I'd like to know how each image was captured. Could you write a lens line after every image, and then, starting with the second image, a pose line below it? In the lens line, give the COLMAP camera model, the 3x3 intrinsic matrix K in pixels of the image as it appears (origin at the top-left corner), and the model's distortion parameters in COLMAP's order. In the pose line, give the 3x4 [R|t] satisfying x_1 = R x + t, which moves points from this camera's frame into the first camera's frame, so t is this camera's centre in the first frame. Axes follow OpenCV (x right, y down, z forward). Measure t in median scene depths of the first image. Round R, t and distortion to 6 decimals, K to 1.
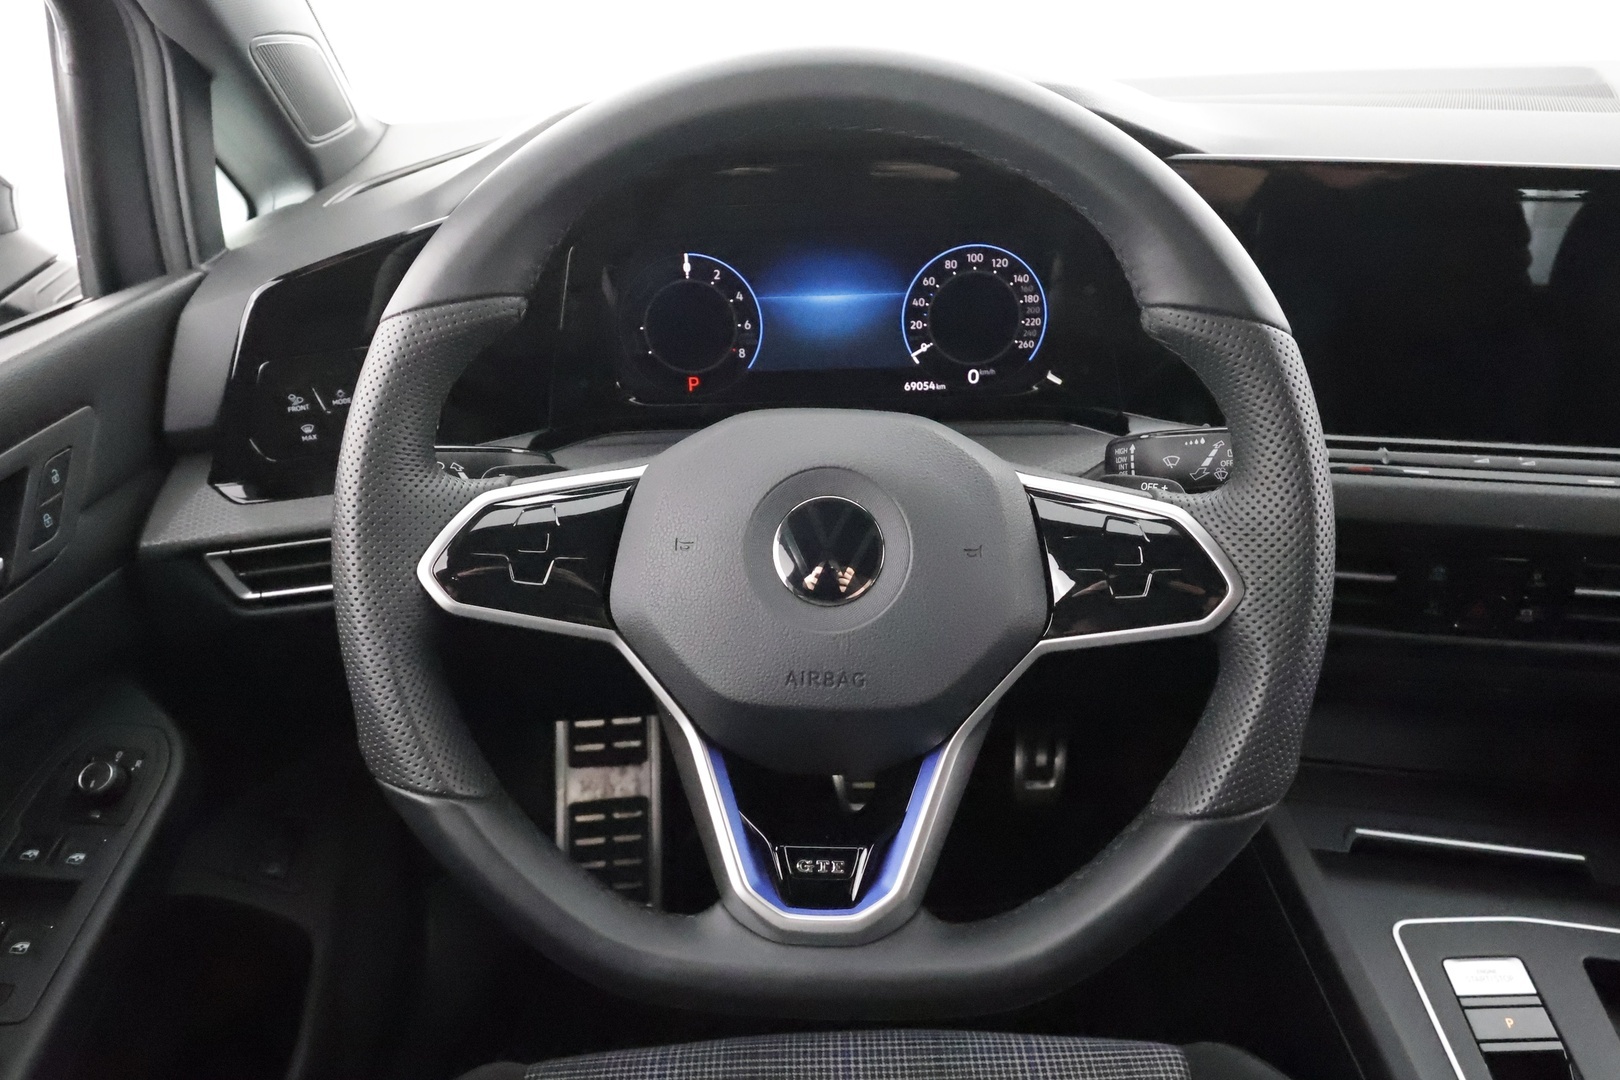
lens RADIAL K [[1213.5, 0, 810.0], [0, 1213.5, 540.0], [0, 0, 1]] dist [0.002452, -0.003652]
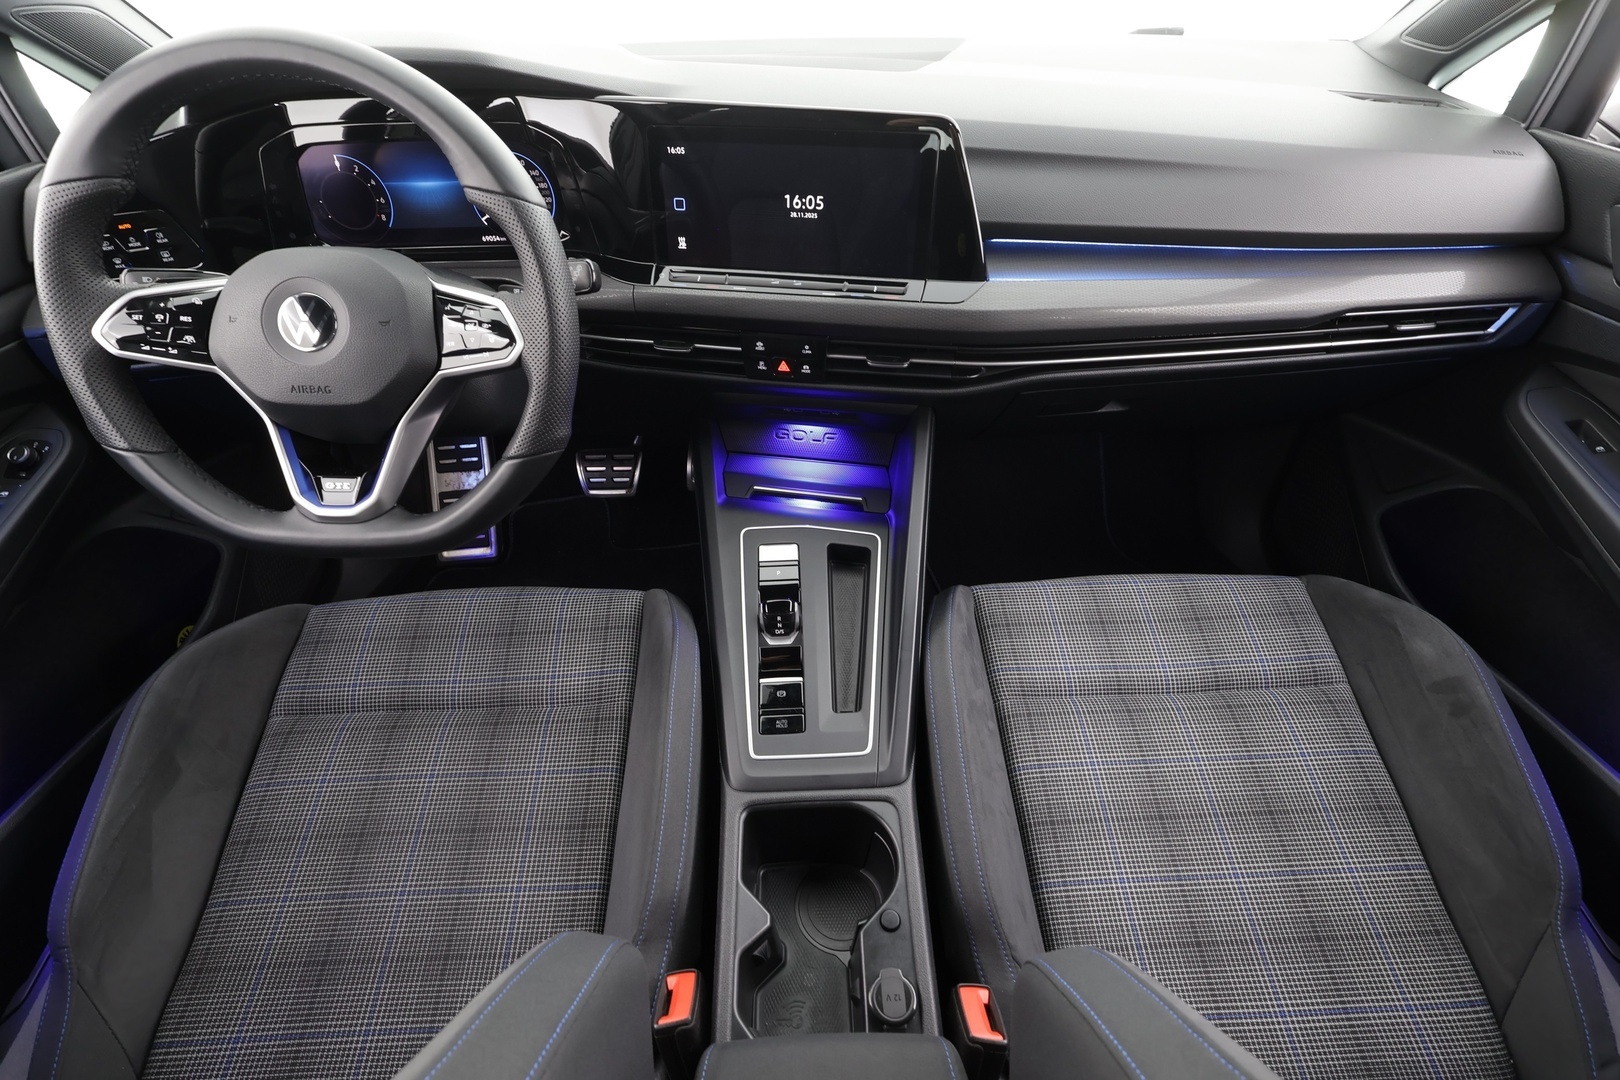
lens RADIAL K [[748.5, 0, 810.0], [0, 748.5, 540.0], [0, 0, 1]] dist [-0.000915, -0.000368]
pose [[0.999095, -0.009332, 0.041495, 0.579231], [-0.000743, 0.971650, 0.236422, 0.047888], [-0.042525, -0.236239, 0.970764, -0.206668]]
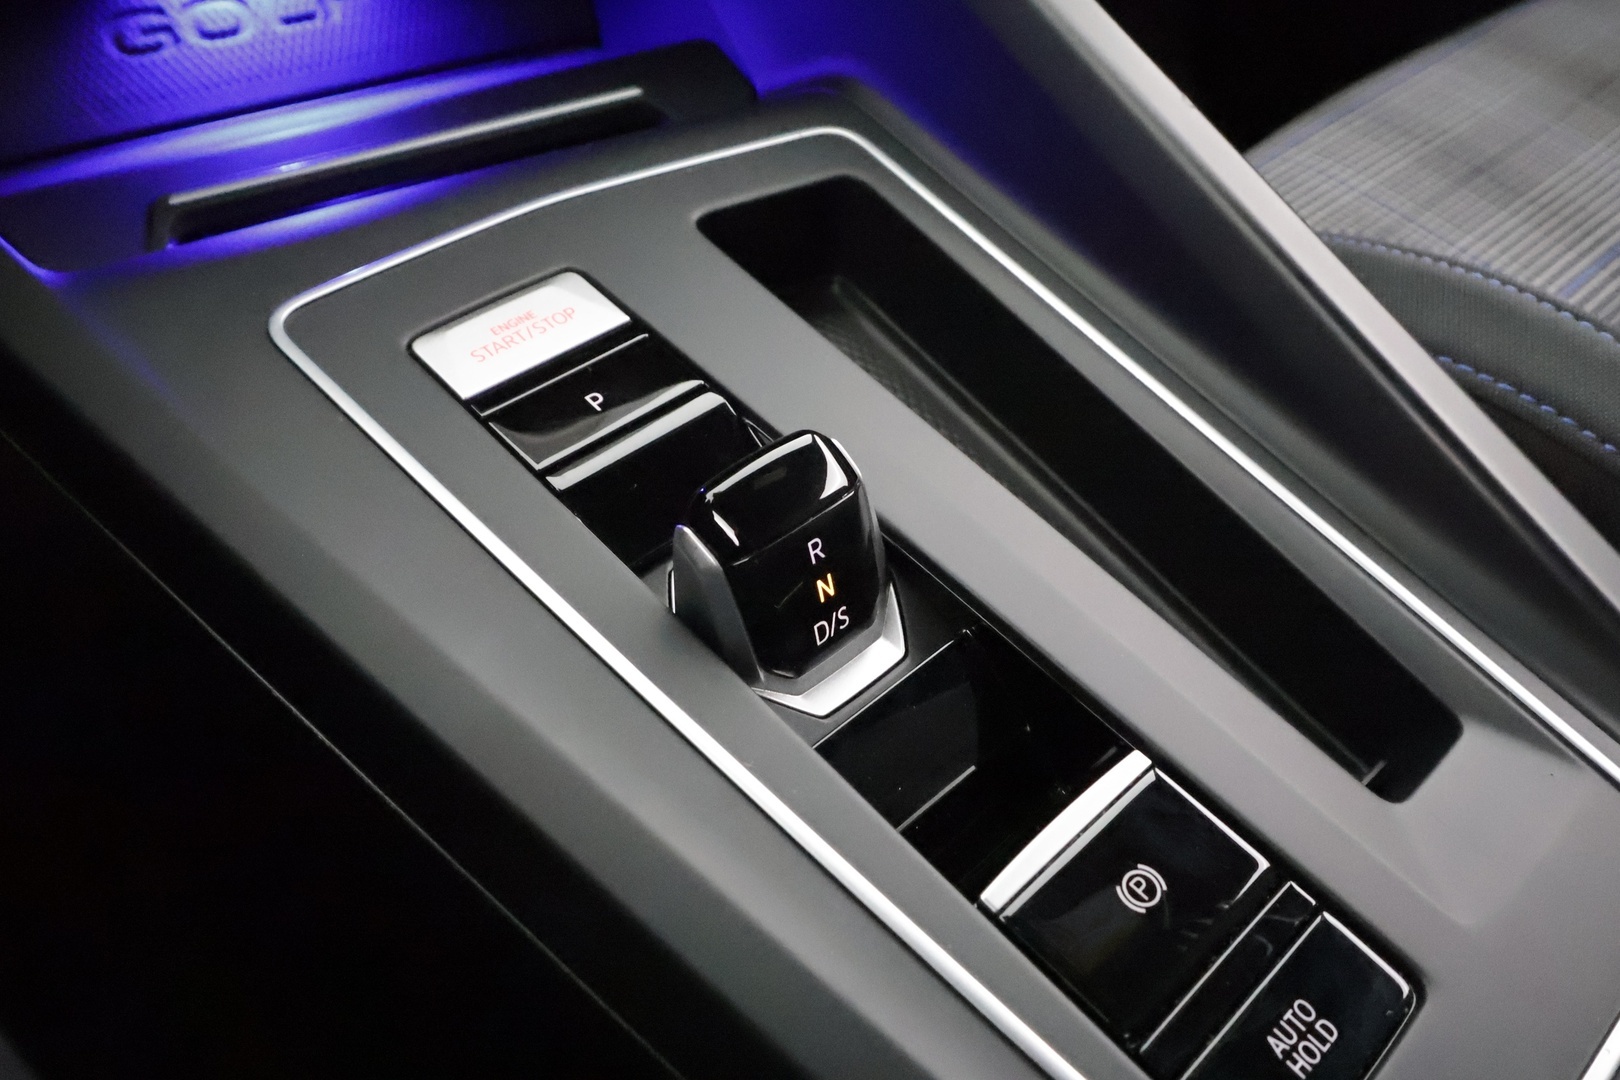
lens RADIAL K [[1270.3, 0, 810.0], [0, 1270.3, 540.0], [0, 0, 1]] dist [-0.002124, 0.000766]
pose [[0.724261, -0.435451, 0.534629, 0.391583], [0.330648, 0.899727, 0.284893, 0.346030], [-0.605077, -0.029563, 0.795618, 0.637743]]
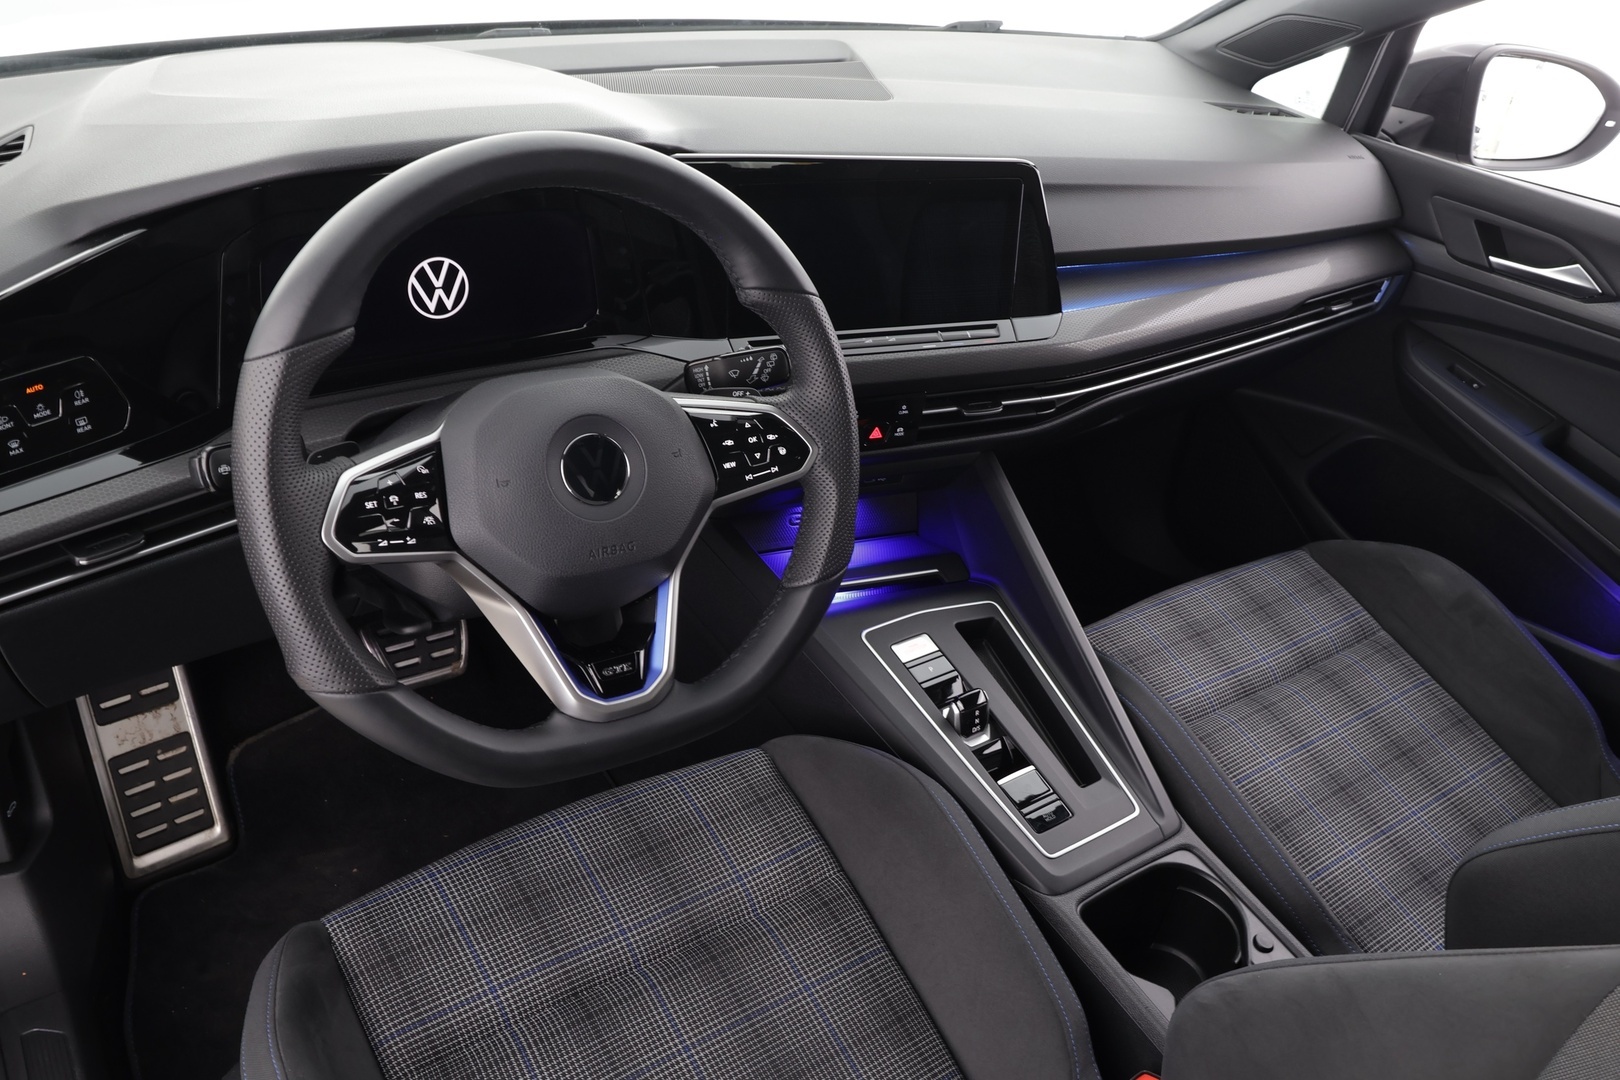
lens RADIAL K [[1270.3, 0, 810.0], [0, 1270.3, 540.0], [0, 0, 1]] dist [-0.002124, 0.000766]
pose [[0.812749, -0.208972, 0.543848, -0.501607], [0.142904, 0.976449, 0.161636, -0.095406], [-0.564817, -0.053651, 0.823470, -0.372688]]
